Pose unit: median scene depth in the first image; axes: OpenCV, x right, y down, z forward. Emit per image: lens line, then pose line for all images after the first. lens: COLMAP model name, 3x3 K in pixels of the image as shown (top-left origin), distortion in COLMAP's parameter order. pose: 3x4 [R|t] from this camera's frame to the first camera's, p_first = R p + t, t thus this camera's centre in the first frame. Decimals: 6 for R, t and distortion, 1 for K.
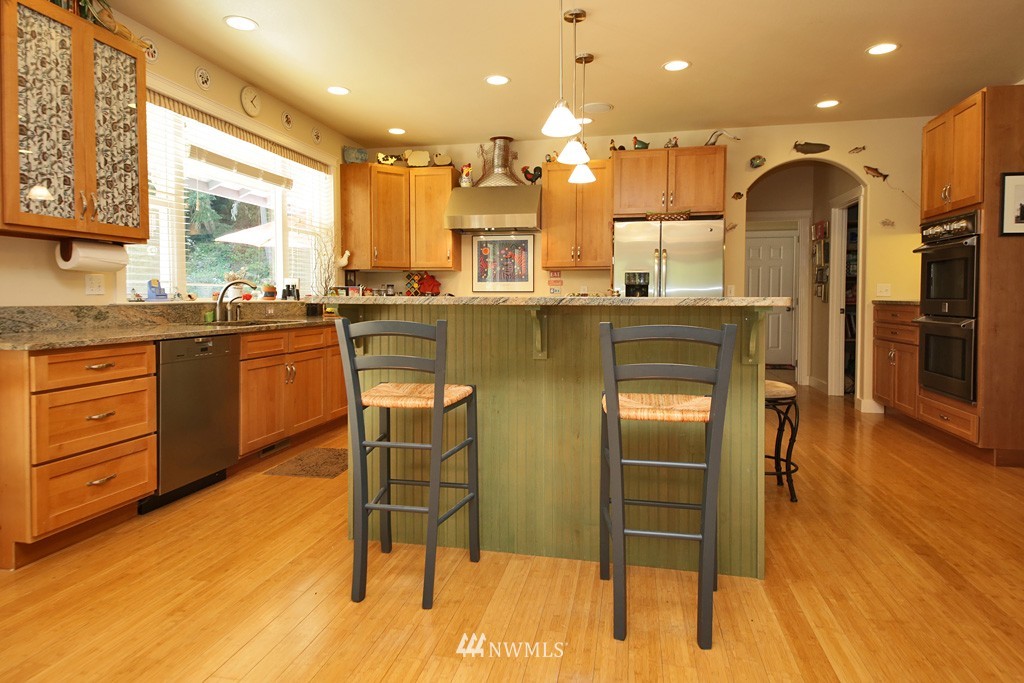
lens RADIAL K [[613.0, 0, 496.5], [0, 613.0, 312.1], [0, 0, 1]] dist [0.061674, -0.052167]
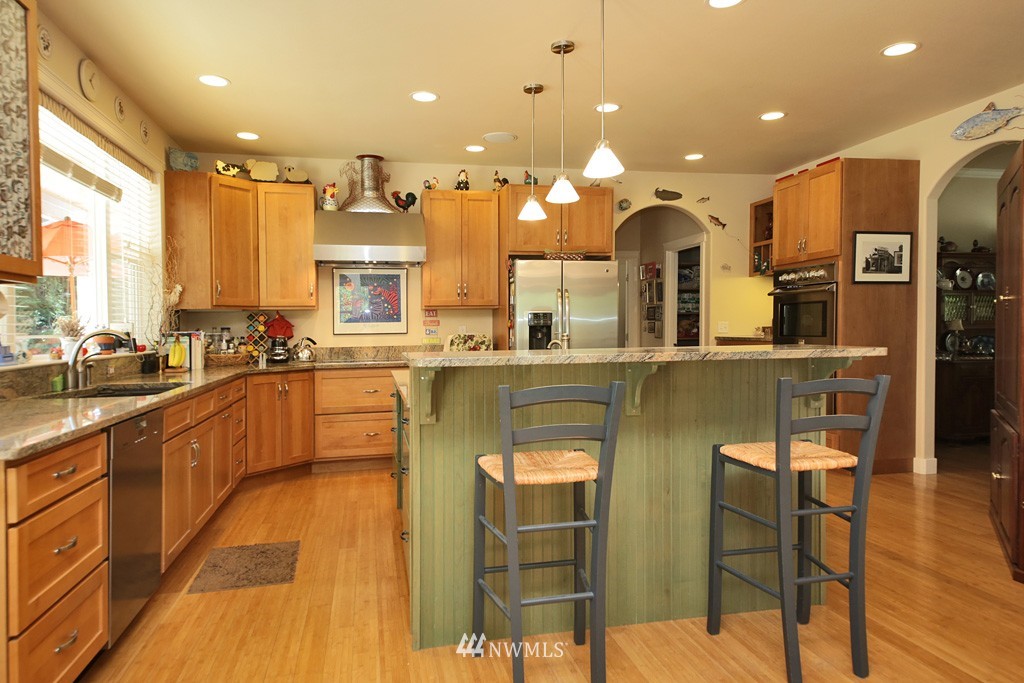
lens RADIAL K [[676.1, 0, 512.0], [0, 676.1, 341.5], [0, 0, 1]] dist [0.078420, -0.069049]
pose [[0.905431, -0.023166, 0.423861, -0.238941], [0.025973, 0.999662, -0.000847, -0.018466], [-0.423698, 0.011776, 0.905727, 0.056969]]
